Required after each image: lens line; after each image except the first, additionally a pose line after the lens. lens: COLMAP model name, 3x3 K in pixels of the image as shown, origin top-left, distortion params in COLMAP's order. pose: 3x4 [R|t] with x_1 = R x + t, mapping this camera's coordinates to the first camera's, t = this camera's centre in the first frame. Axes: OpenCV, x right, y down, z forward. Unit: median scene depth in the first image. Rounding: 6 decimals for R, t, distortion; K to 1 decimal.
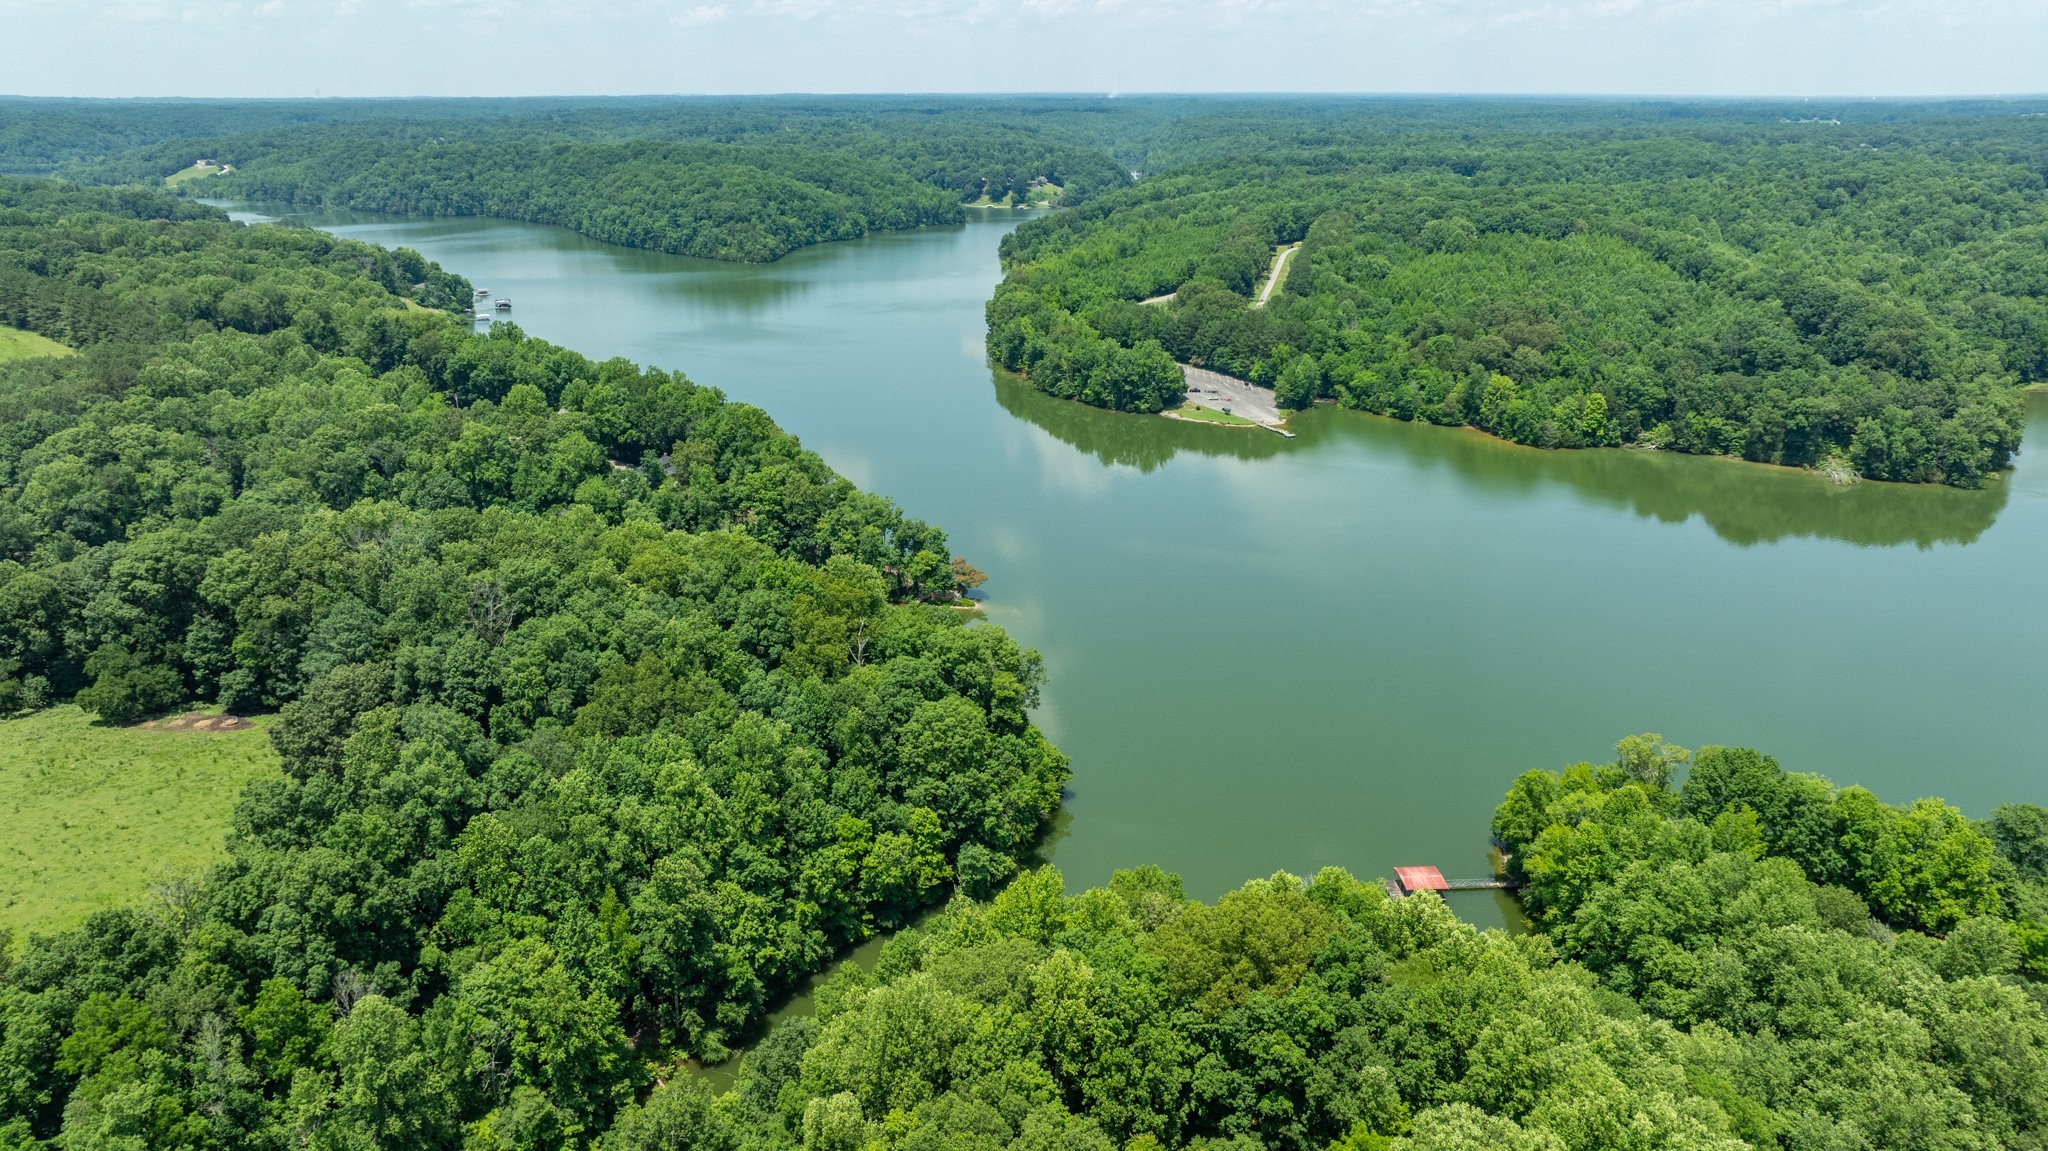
lens RADIAL K [[1438.7, 0, 1027.4], [0, 1438.7, 572.6], [0, 0, 1]] dist [-0.029647, 0.023565]
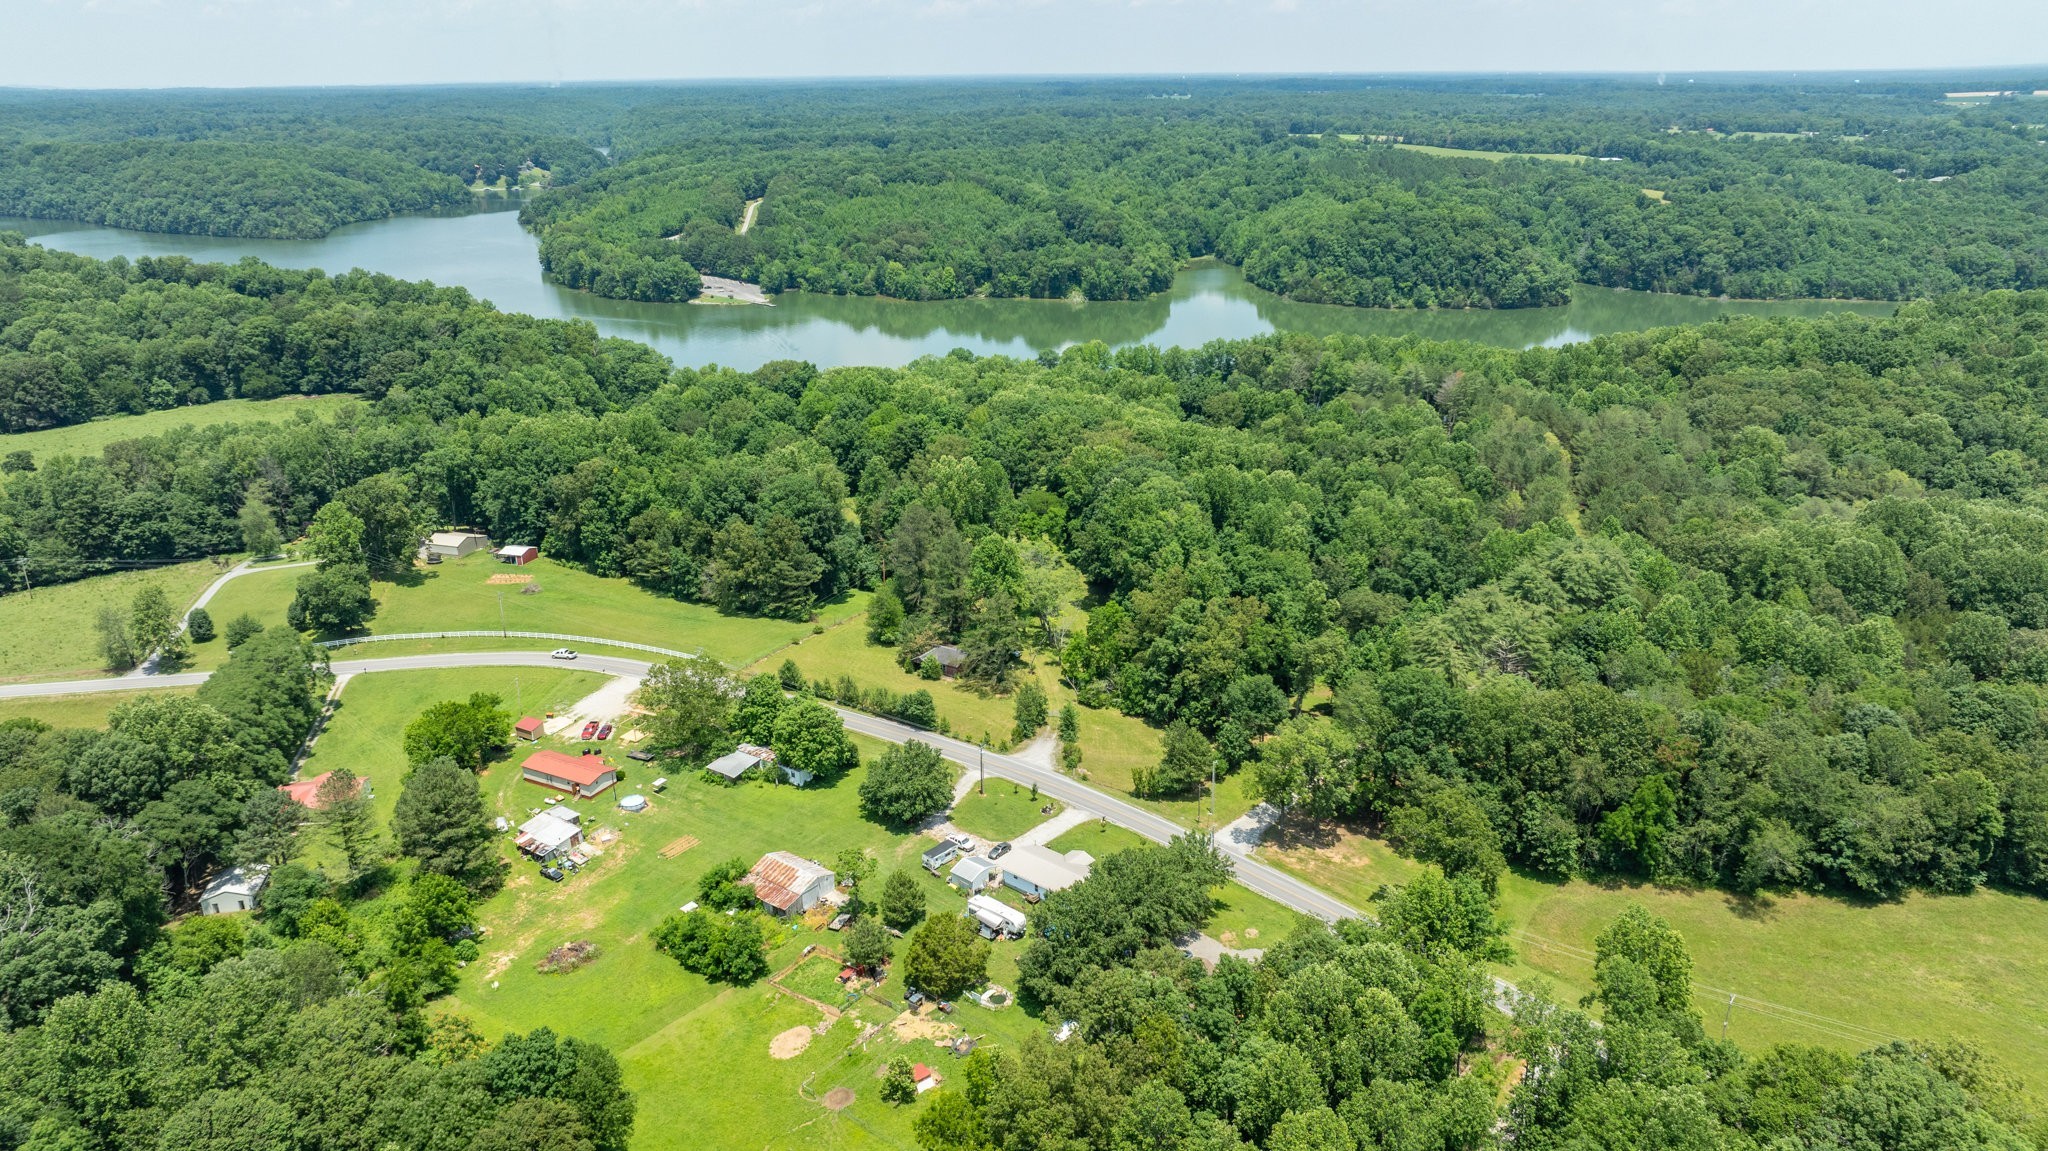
lens RADIAL K [[1438.7, 0, 1024.2], [0, 1438.7, 576.6], [0, 0, 1]] dist [-0.029647, 0.023565]
pose [[0.934514, -0.127167, 0.332432, -0.119126], [0.123021, 0.991836, 0.033583, 0.174178], [-0.333989, 0.009512, 0.942529, -0.571047]]
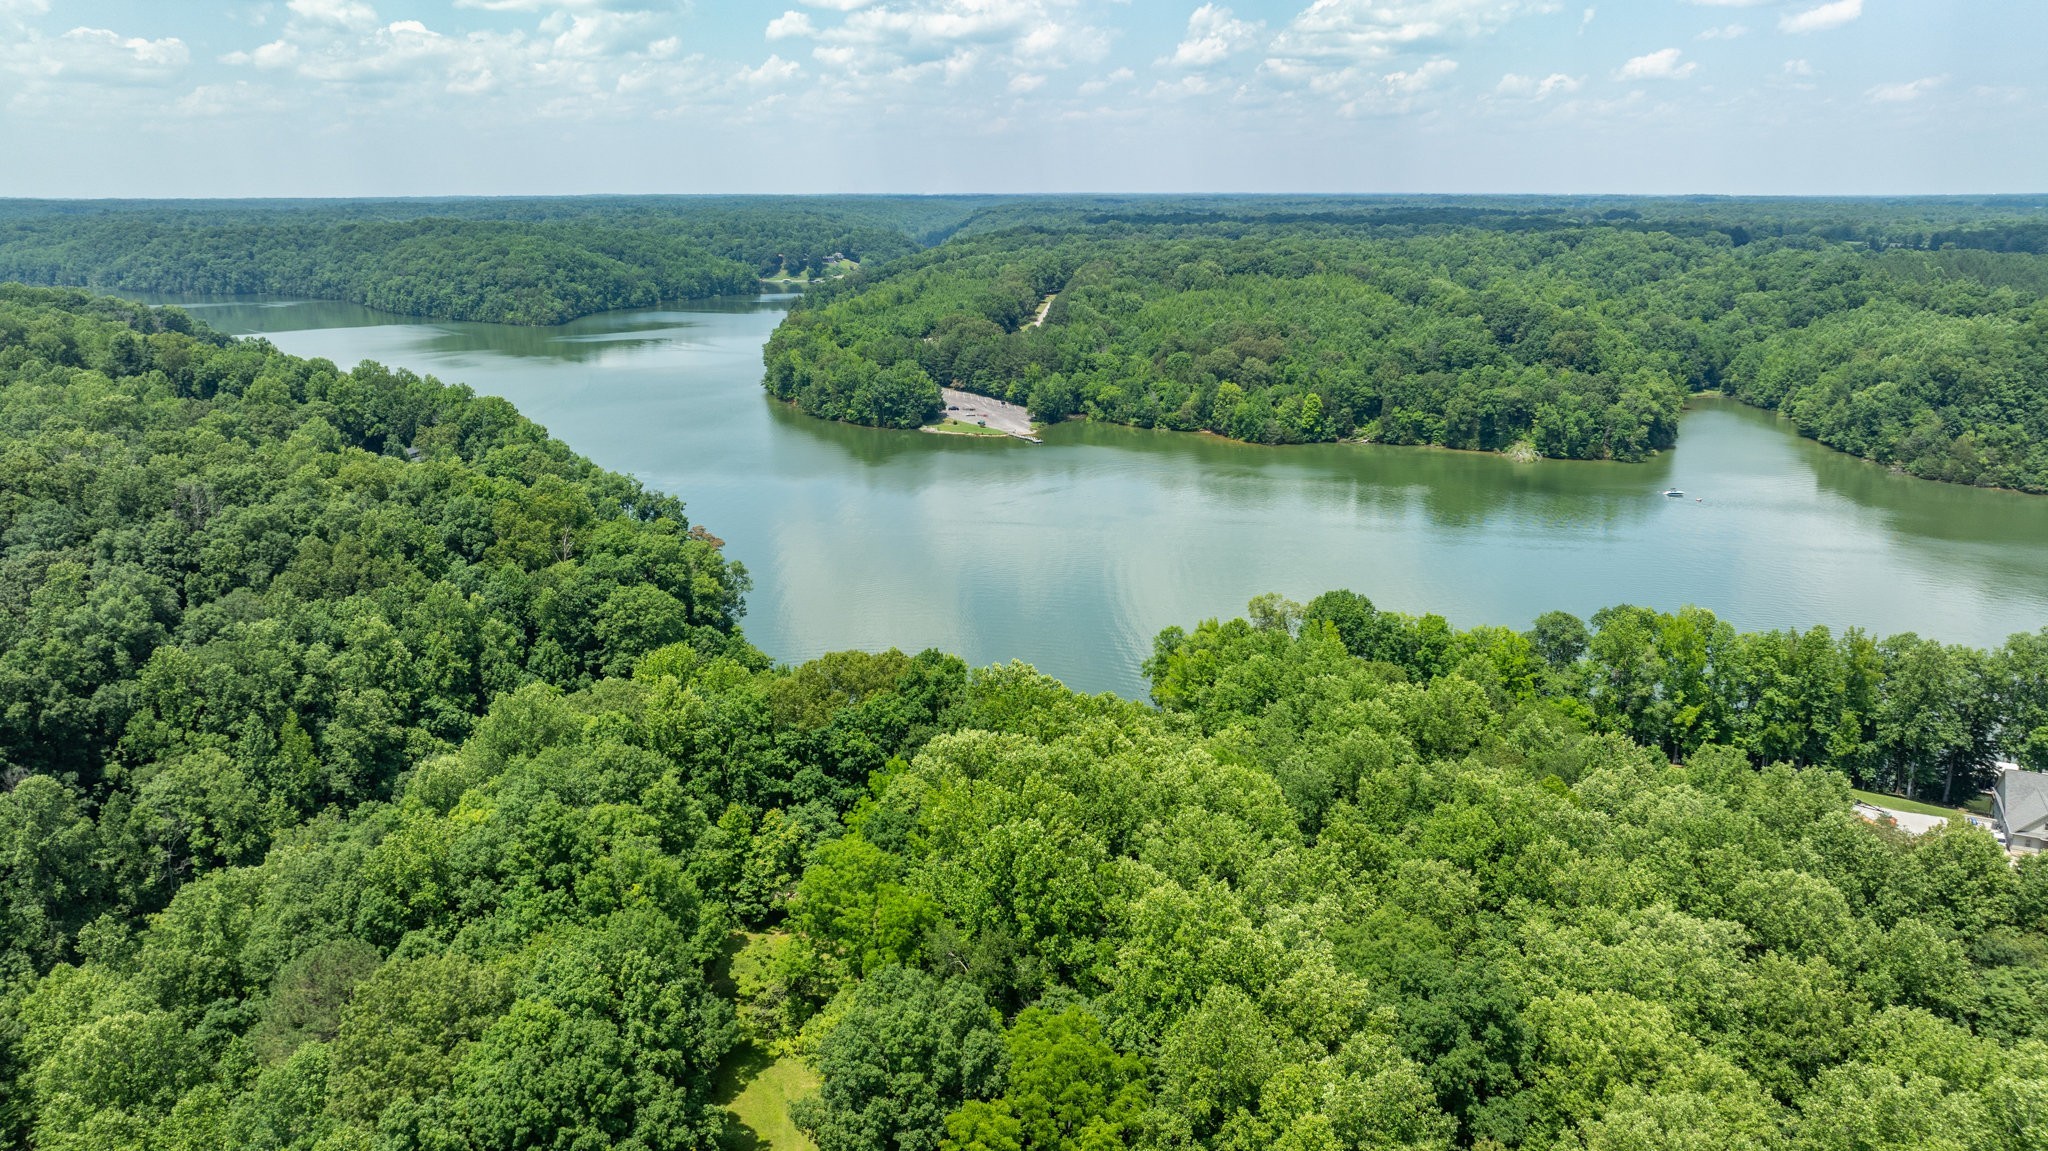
lens RADIAL K [[1438.7, 0, 1025.9], [0, 1438.7, 573.9], [0, 0, 1]] dist [-0.029647, 0.023565]
pose [[0.992497, -0.033356, 0.117635, 0.042192], [0.040956, 0.997186, -0.062791, 0.064122], [-0.115209, 0.067138, 0.991070, -0.044154]]
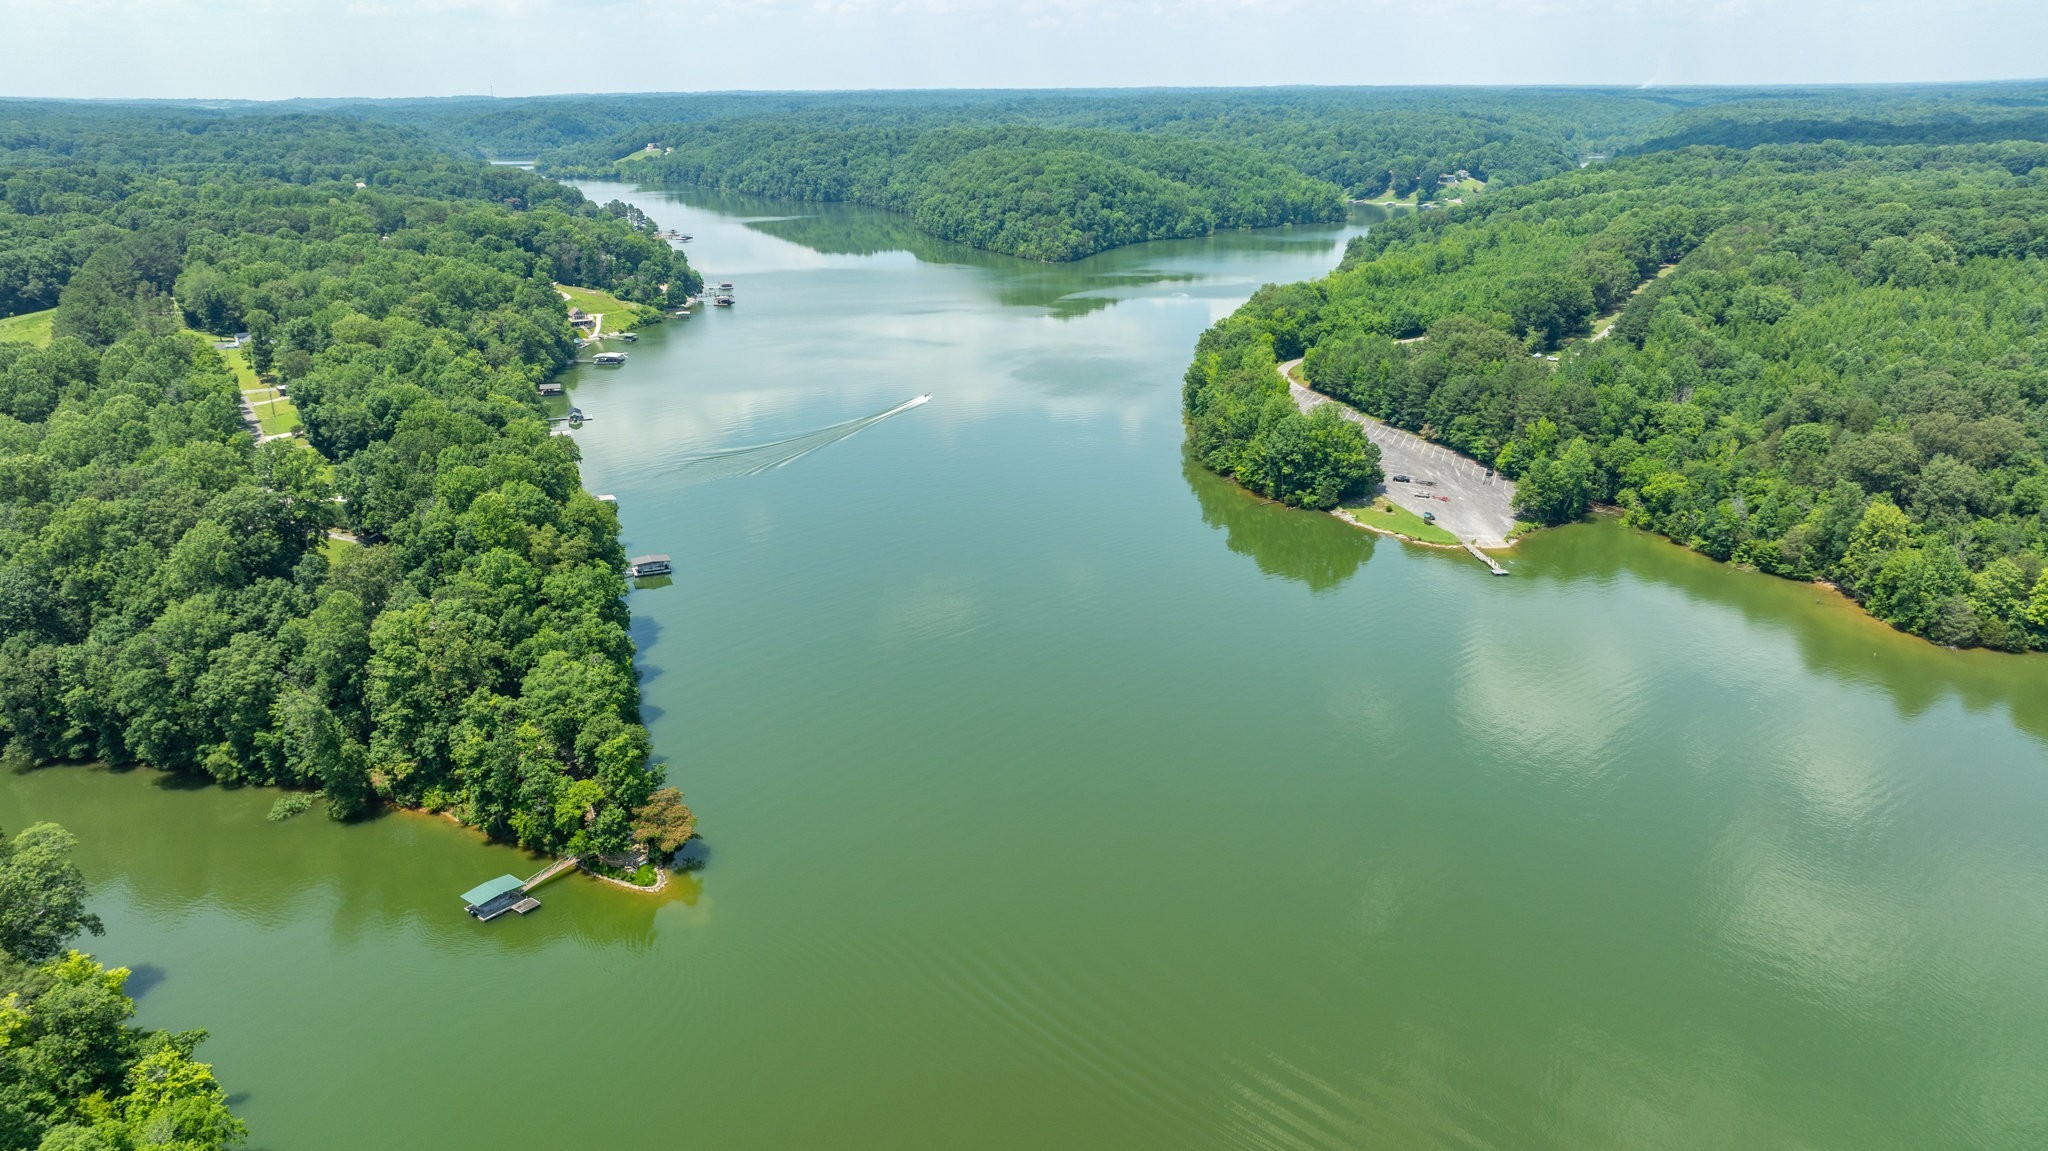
lens RADIAL K [[1438.7, 0, 1026.1], [0, 1438.7, 570.4], [0, 0, 1]] dist [-0.029647, 0.023565]
pose [[0.942454, 0.100595, -0.318844, 0.174007], [-0.099654, 0.994835, 0.019309, -0.081179], [0.319140, 0.013576, 0.947610, 0.308526]]
